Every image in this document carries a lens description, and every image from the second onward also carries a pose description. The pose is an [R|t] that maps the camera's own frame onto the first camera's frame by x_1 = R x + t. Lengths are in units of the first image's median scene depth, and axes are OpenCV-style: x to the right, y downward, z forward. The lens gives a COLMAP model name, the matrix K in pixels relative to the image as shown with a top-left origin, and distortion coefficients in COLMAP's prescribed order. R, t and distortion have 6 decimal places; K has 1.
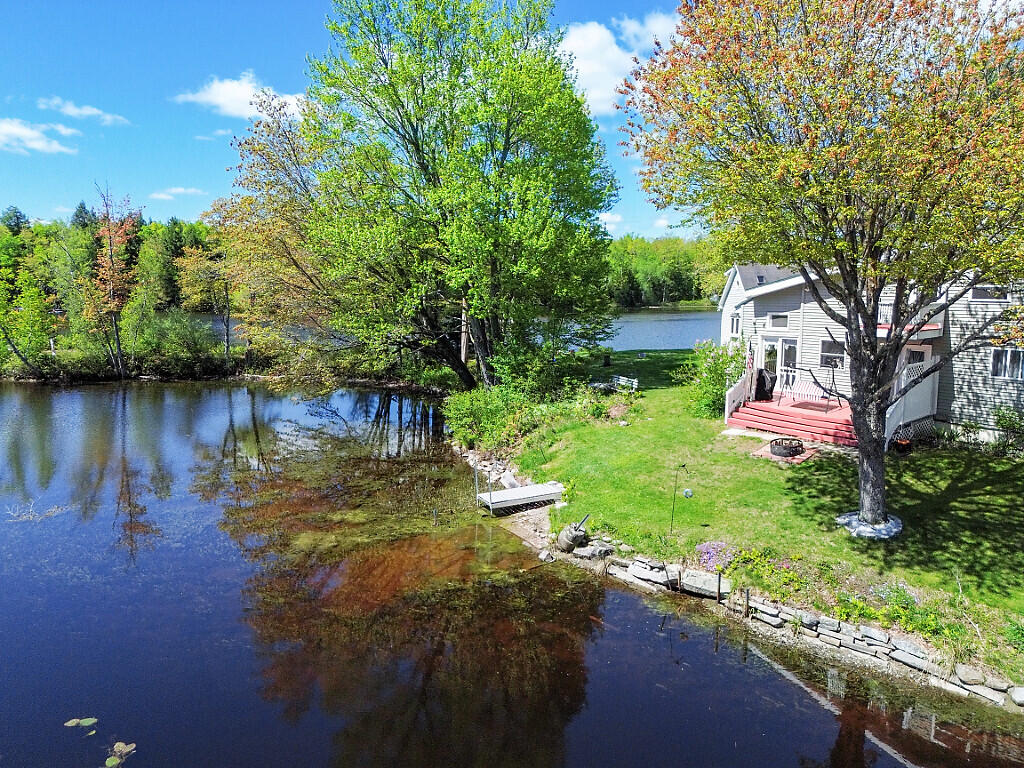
lens RADIAL K [[687.4, 0, 512.0], [0, 687.4, 384.0], [0, 0, 1]] dist [0.028408, -0.000807]
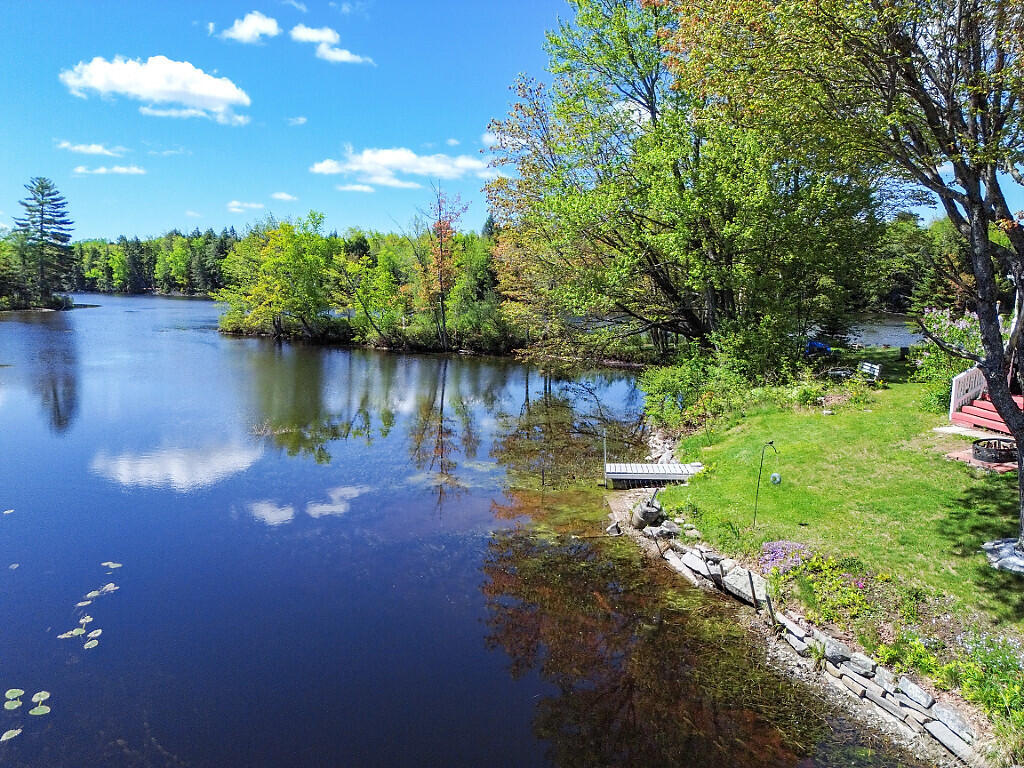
lens RADIAL K [[687.4, 0, 512.0], [0, 687.4, 384.0], [0, 0, 1]] dist [0.028408, -0.000807]
pose [[0.880448, 0.077394, -0.467784, 0.357638], [-0.075437, 0.996886, 0.022949, 0.055419], [0.468104, 0.015083, 0.883545, 0.157375]]
